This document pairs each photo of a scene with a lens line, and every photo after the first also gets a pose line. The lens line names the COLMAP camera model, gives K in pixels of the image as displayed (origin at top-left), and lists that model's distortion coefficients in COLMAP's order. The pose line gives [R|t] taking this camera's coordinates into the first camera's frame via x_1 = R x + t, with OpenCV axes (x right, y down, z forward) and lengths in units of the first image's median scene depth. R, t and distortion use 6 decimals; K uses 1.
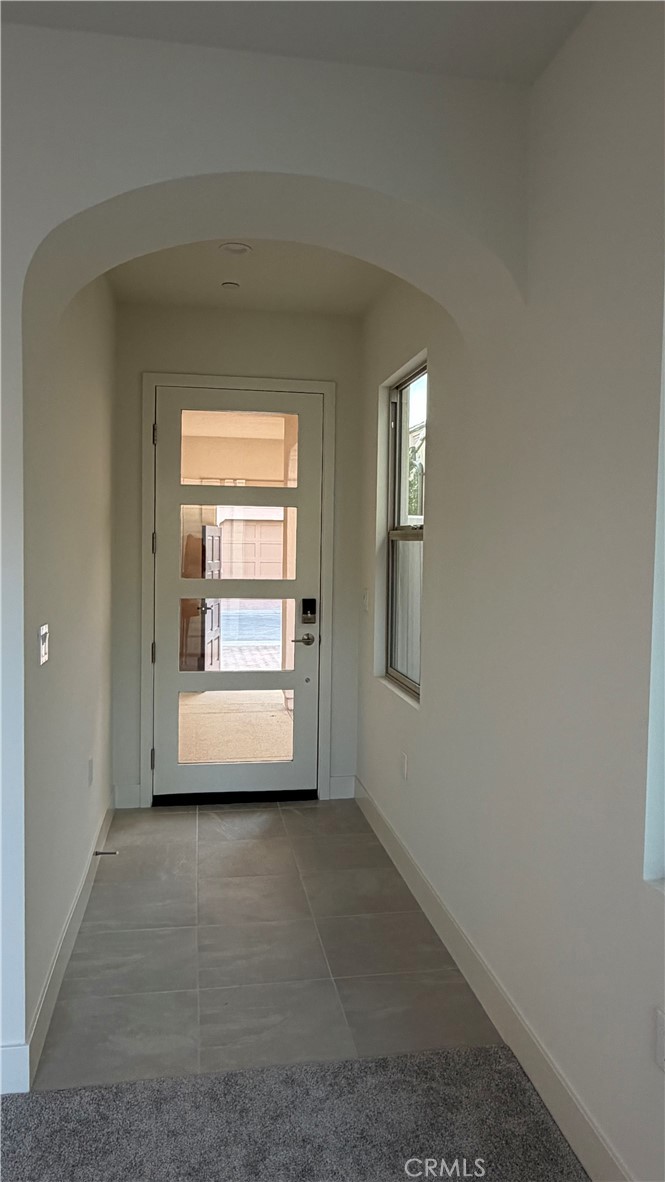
lens RADIAL K [[821.0, 0, 332.6], [0, 821.0, 580.8], [0, 0, 1]] dist [0.010664, 0.000681]
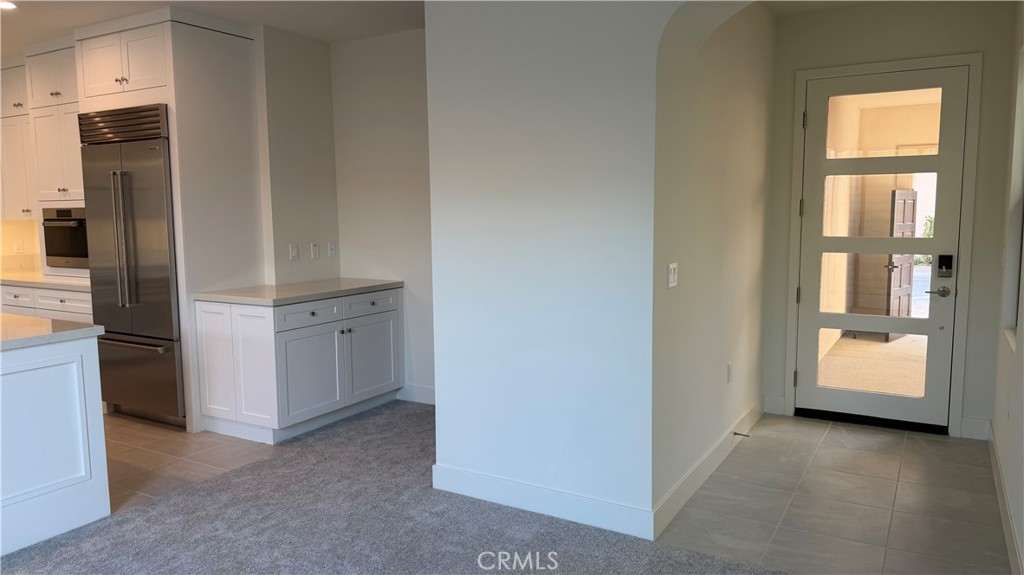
lens RADIAL K [[738.6, 0, 519.2], [0, 738.6, 288.7], [0, 0, 1]] dist [0.143605, -0.228860]
pose [[0.771265, 0.047230, -0.634759, 0.179666], [-0.009824, 0.998008, 0.062320, 0.009530], [0.636438, -0.041829, 0.770193, -0.158031]]
